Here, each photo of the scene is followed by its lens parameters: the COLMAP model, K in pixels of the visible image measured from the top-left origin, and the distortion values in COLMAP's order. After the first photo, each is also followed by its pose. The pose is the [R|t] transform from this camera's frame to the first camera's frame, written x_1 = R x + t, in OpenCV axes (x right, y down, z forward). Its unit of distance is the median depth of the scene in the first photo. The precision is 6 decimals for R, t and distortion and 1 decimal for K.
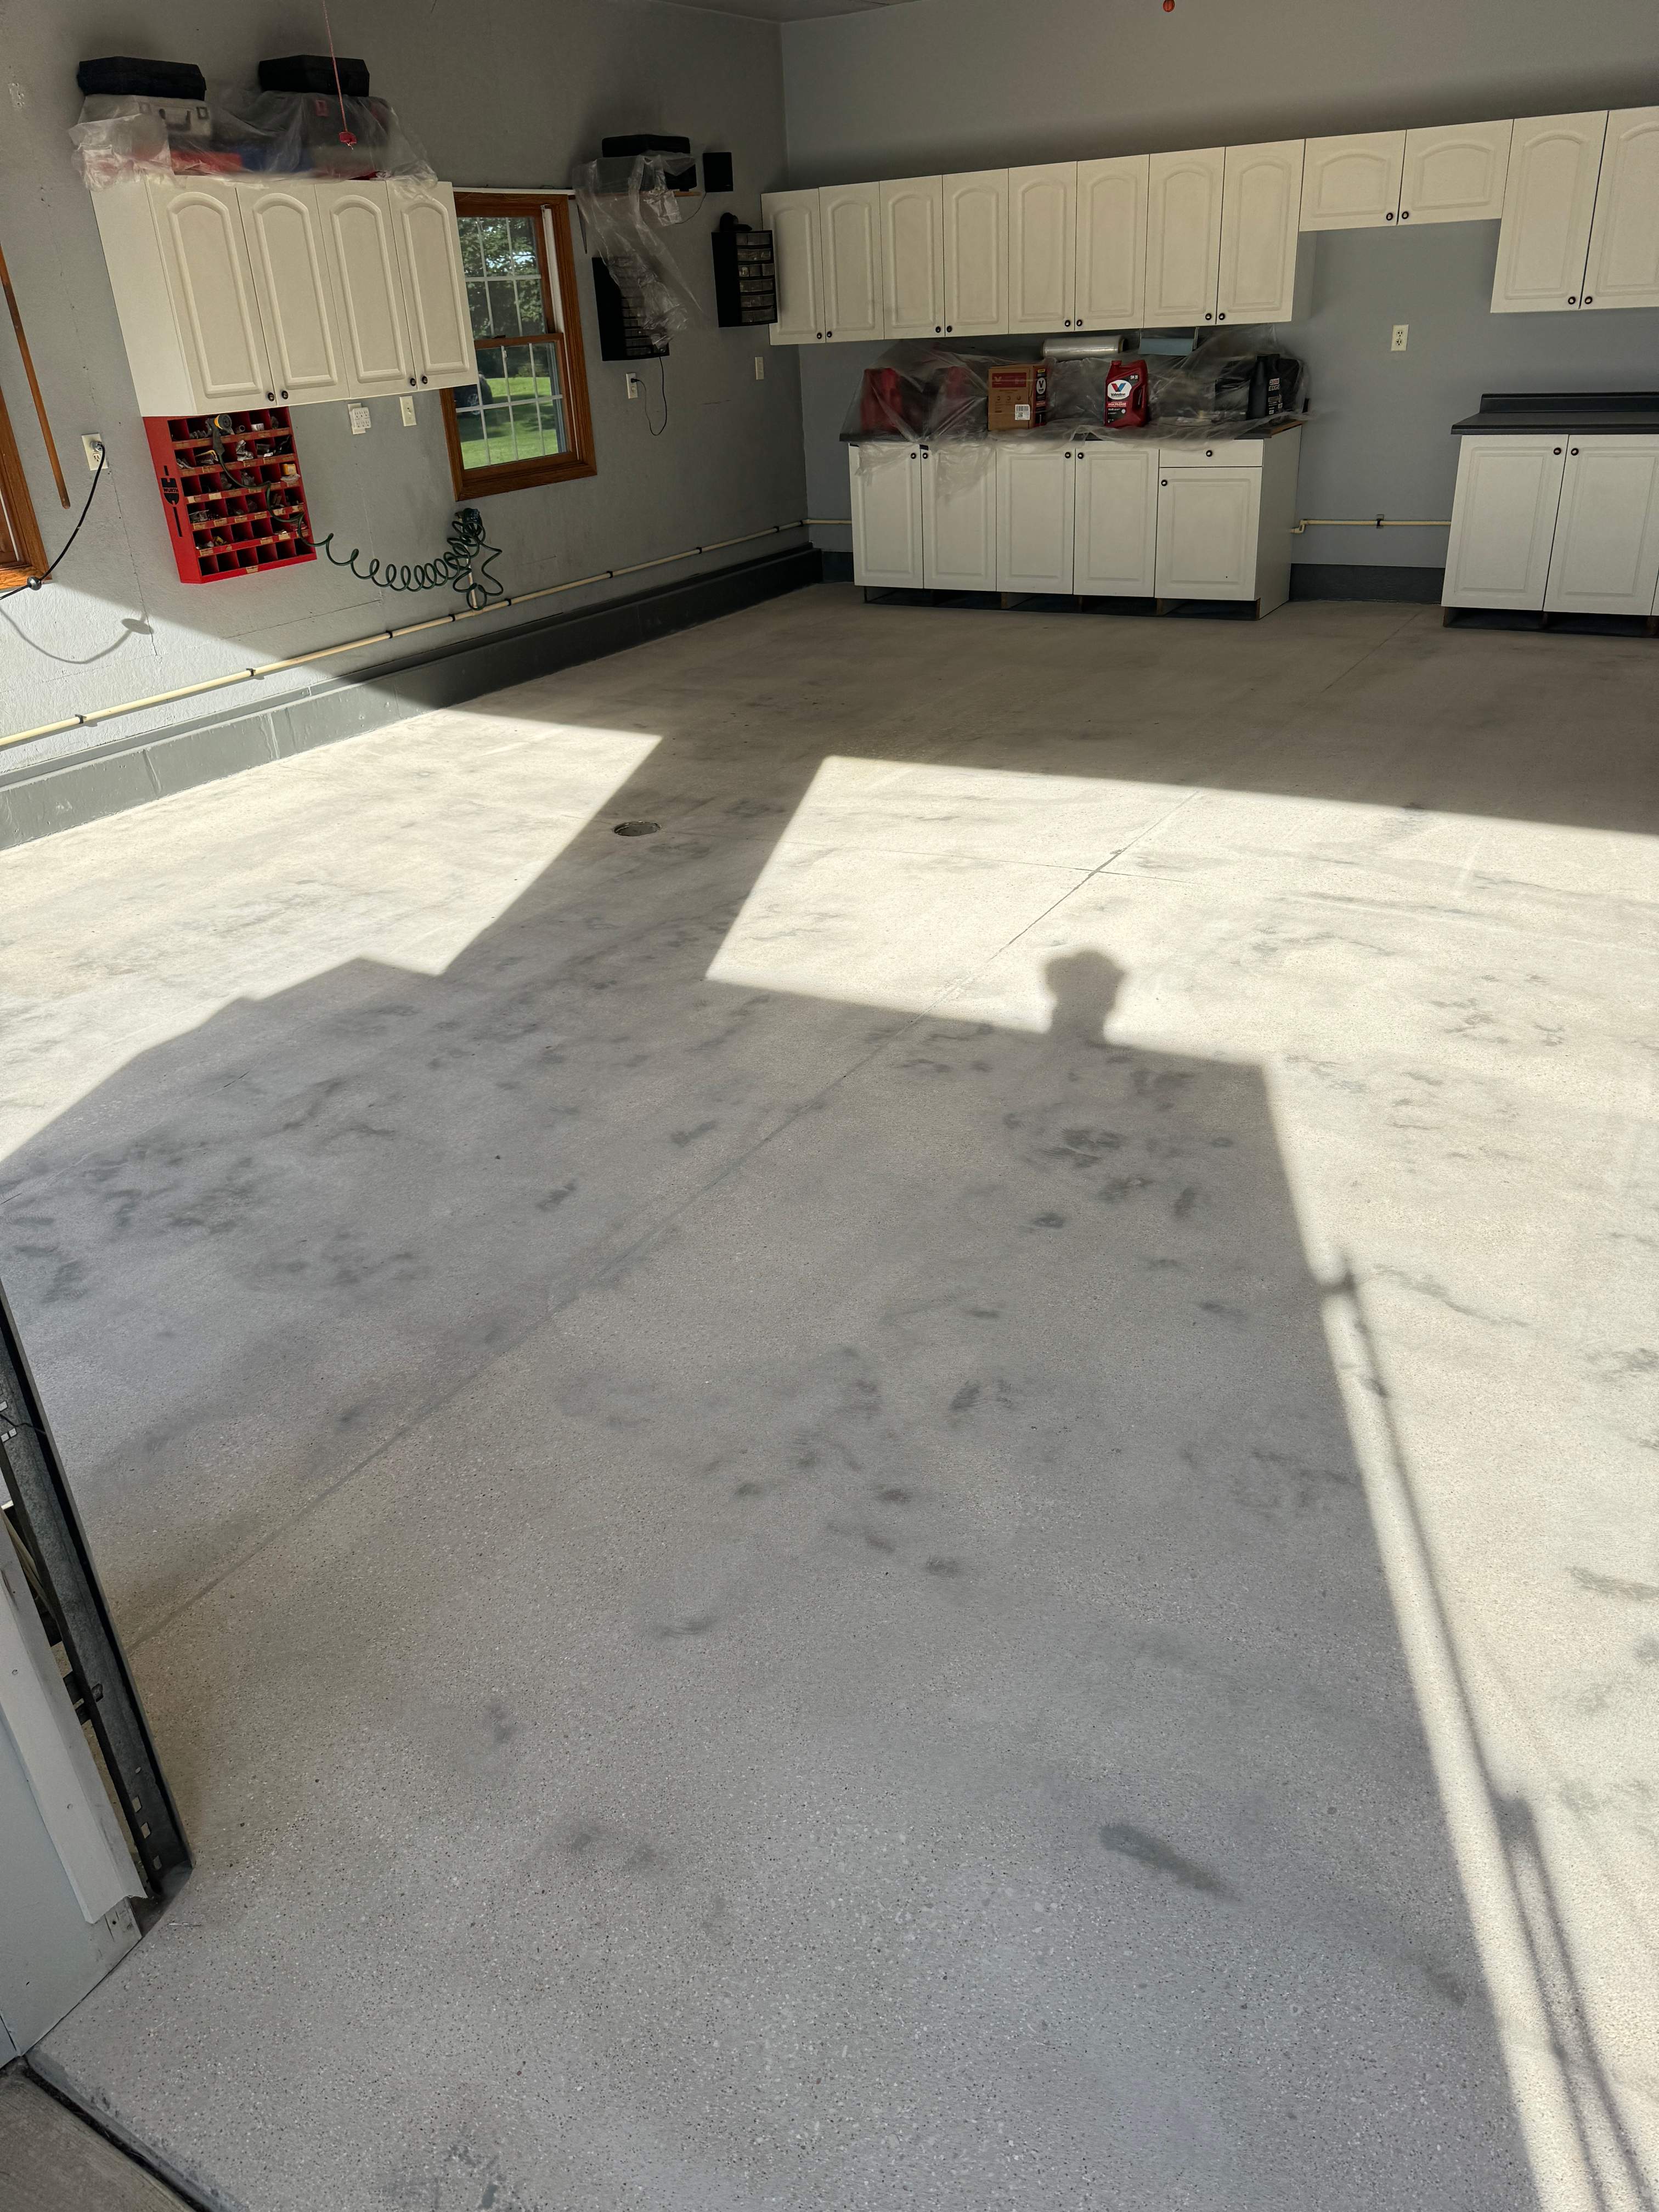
lens RADIAL K [[1549.9, 0, 820.7], [0, 1549.9, 1096.1], [0, 0, 1]] dist [0.051010, -0.064984]
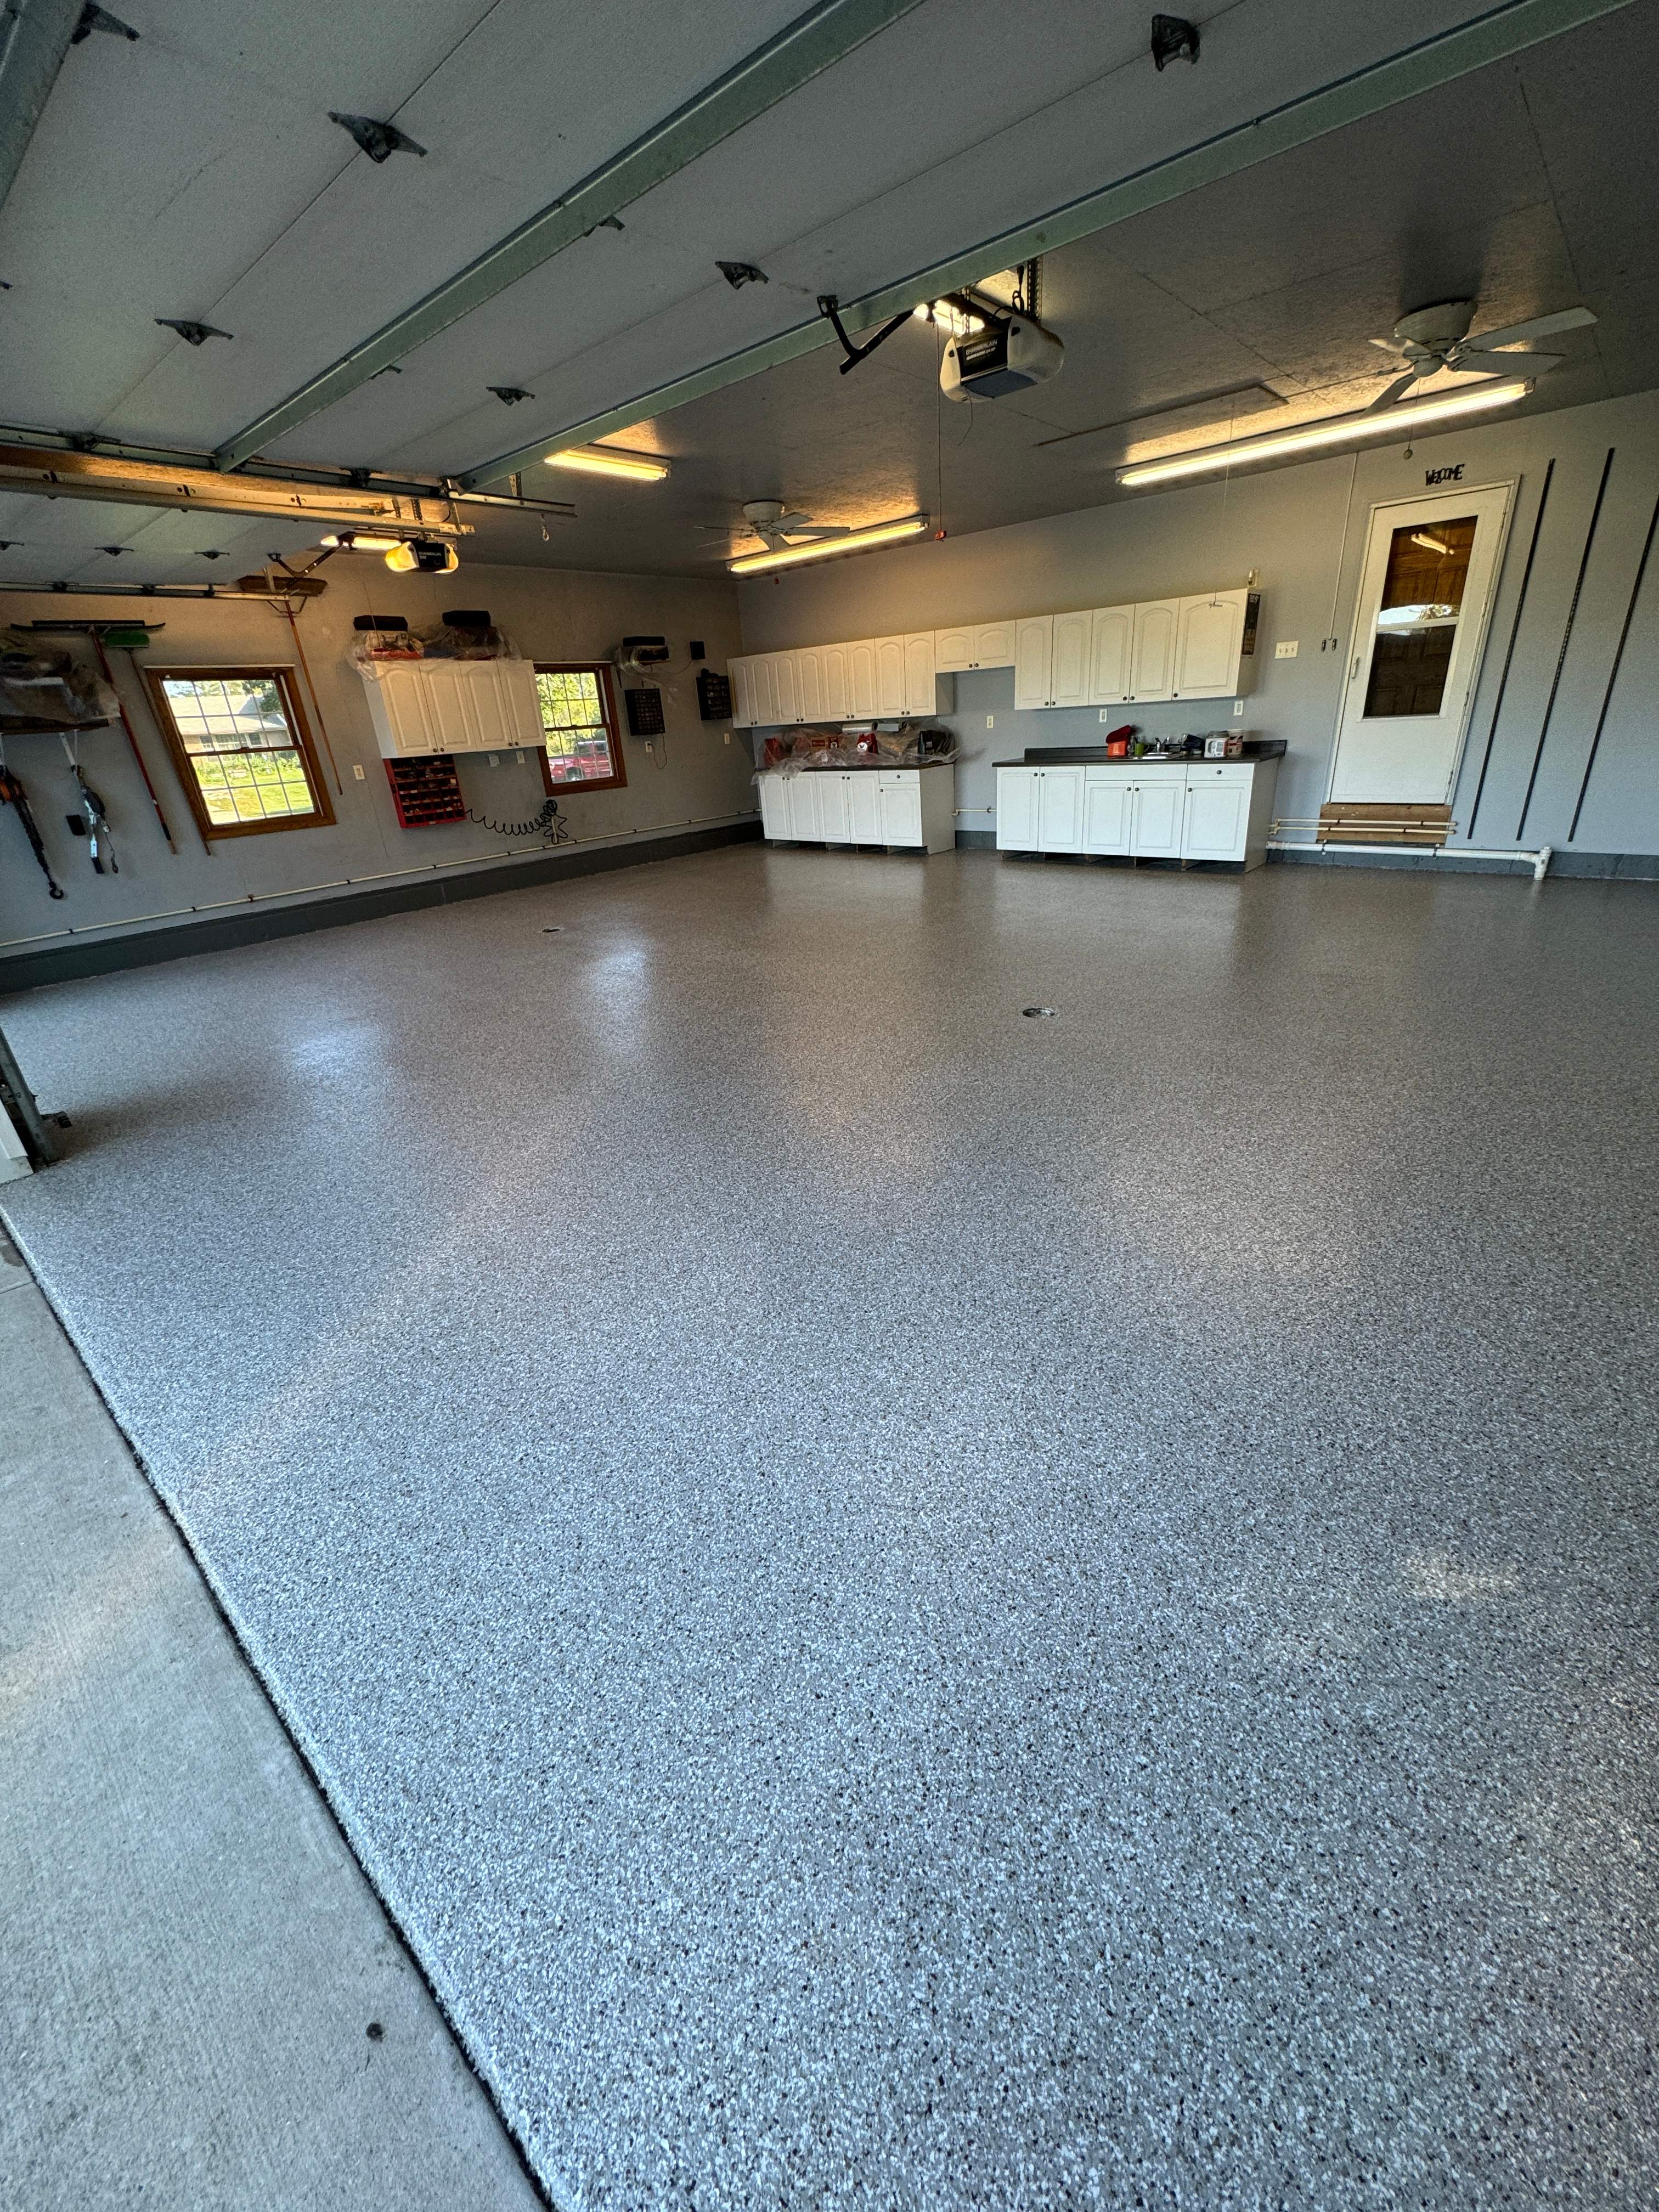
lens RADIAL K [[881.0, 0, 834.8], [0, 881.0, 1106.3], [0, 0, 1]] dist [-0.002455, 0.000575]
pose [[0.985771, 0.059432, -0.157236, 0.456008], [-0.066552, 0.996964, -0.040409, 0.099766], [0.154357, 0.050298, 0.986734, -0.187342]]
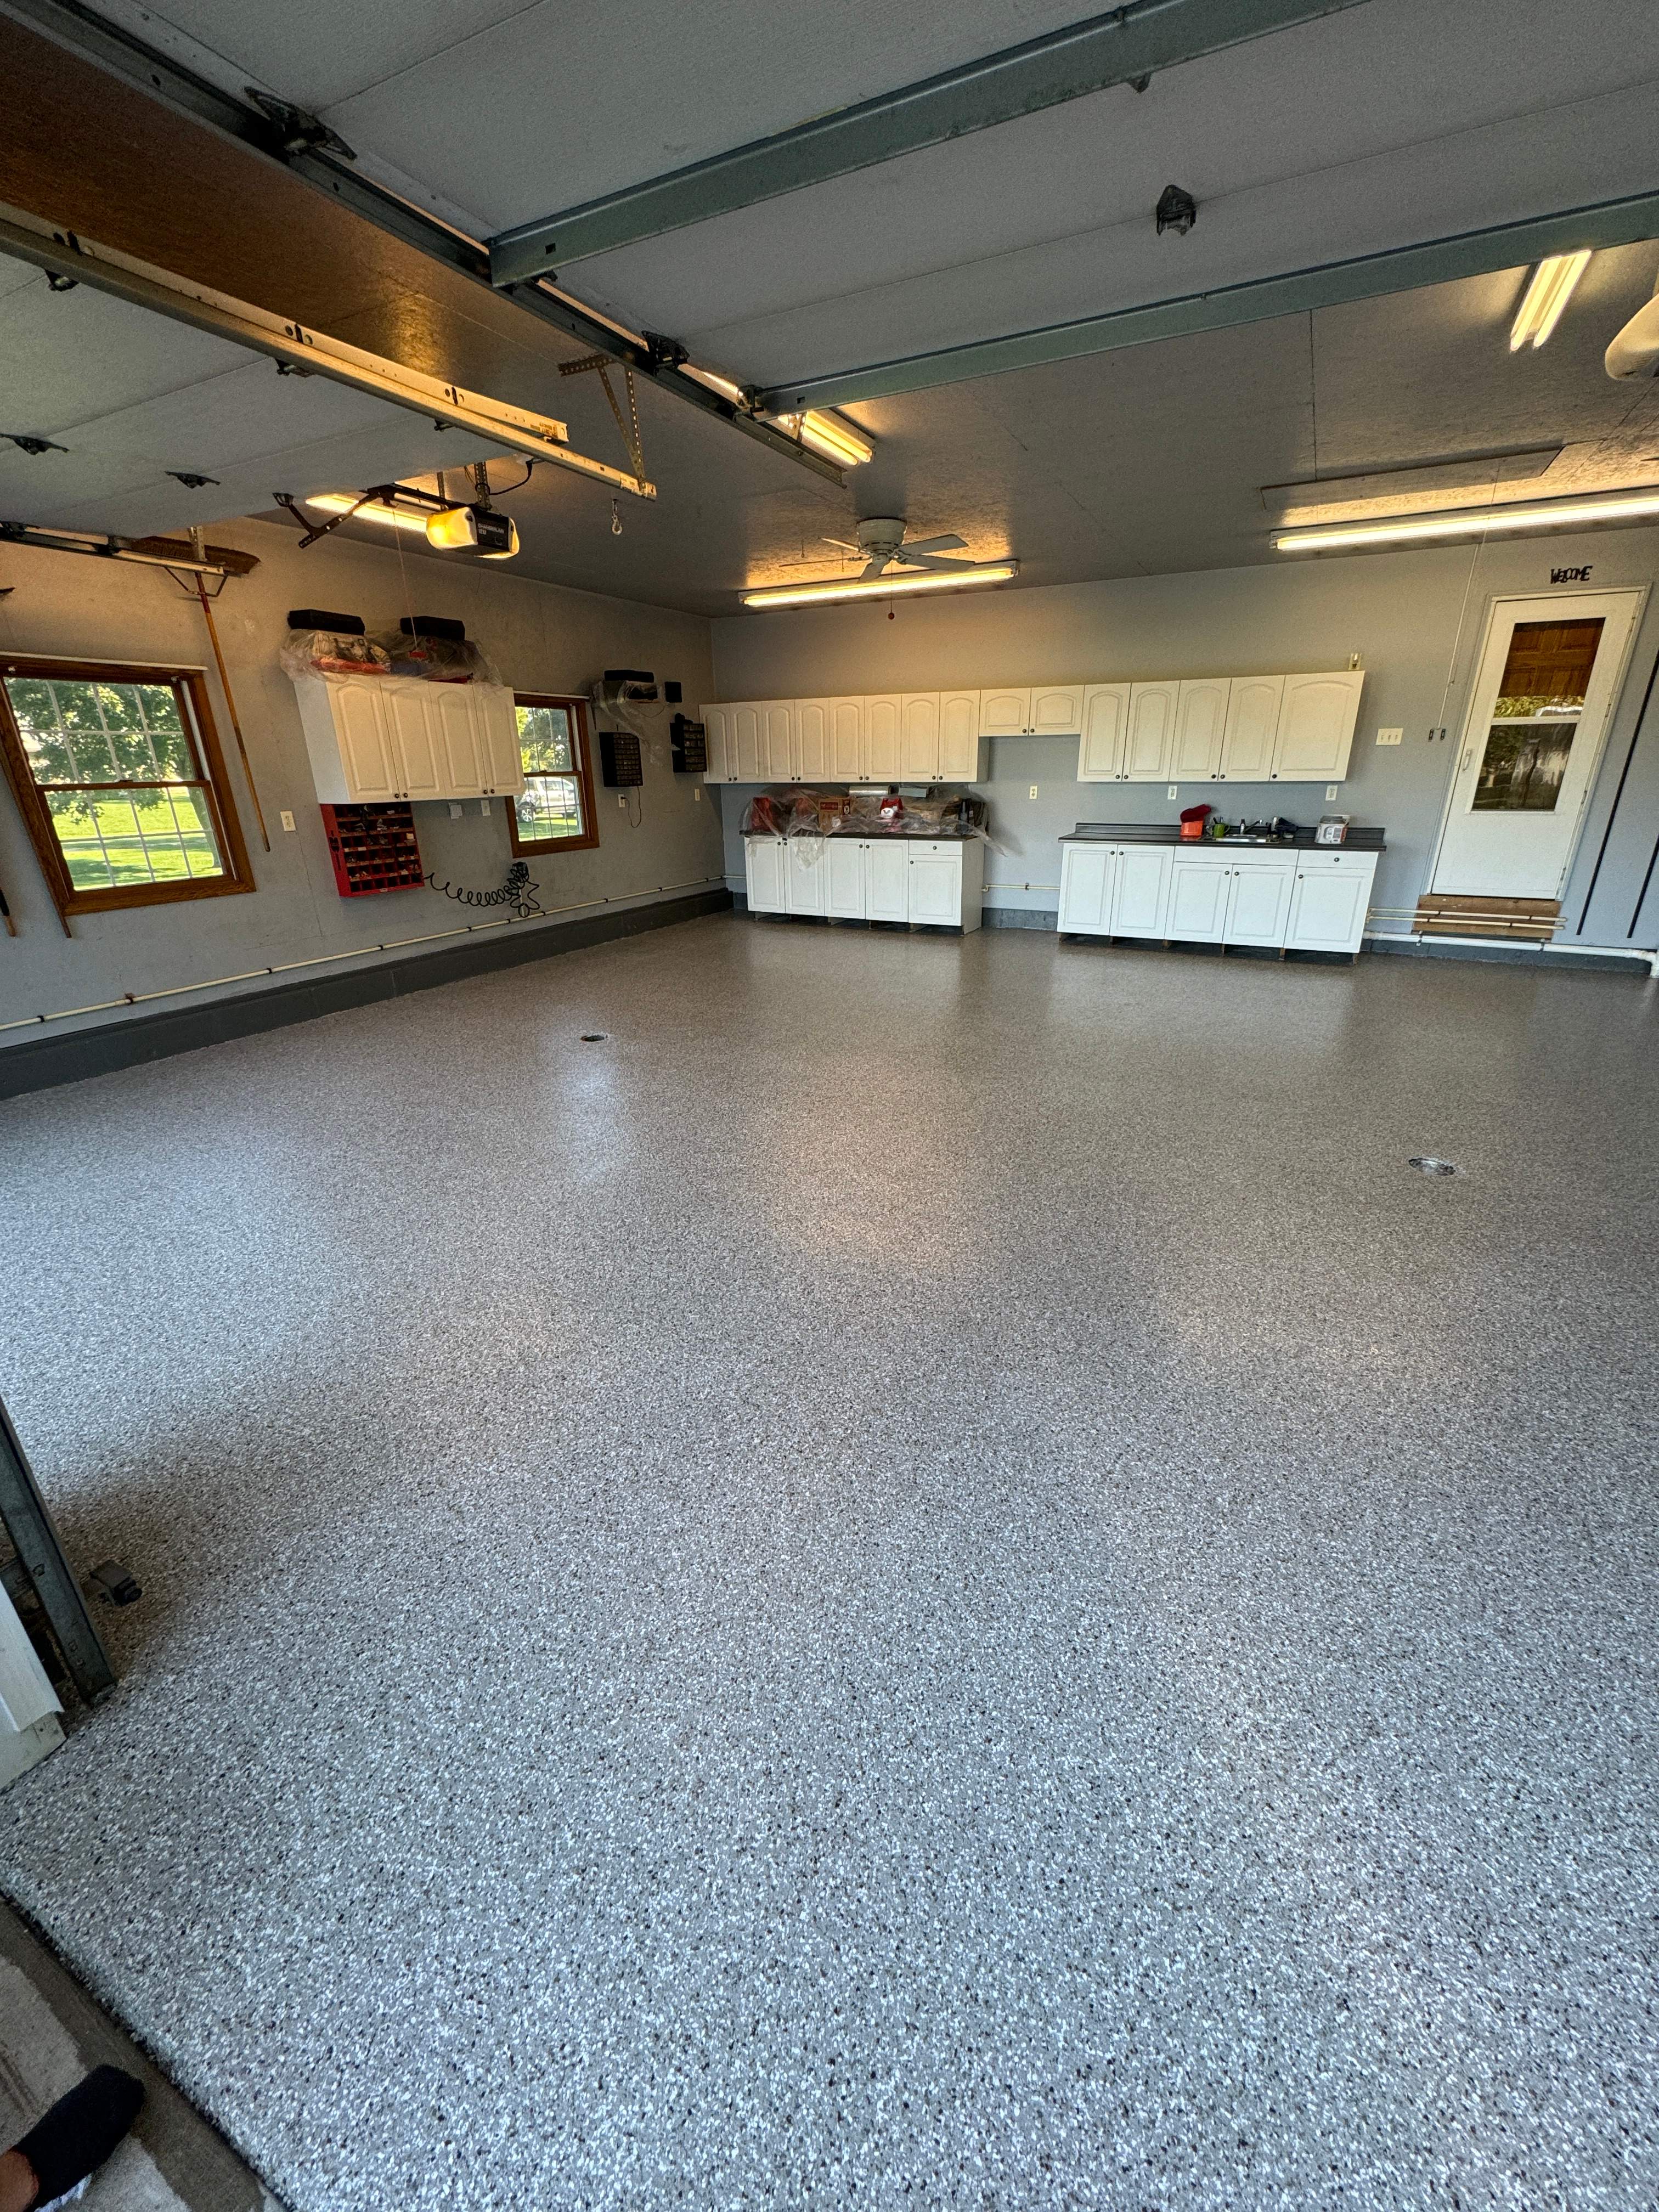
lens RADIAL K [[881.0, 0, 835.3], [0, 881.0, 1106.6], [0, 0, 1]] dist [-0.002455, 0.000575]
pose [[0.996895, 0.013746, 0.077537, 0.066101], [-0.005464, 0.994349, -0.106020, 0.005908], [-0.078556, 0.105267, 0.991336, 0.008595]]
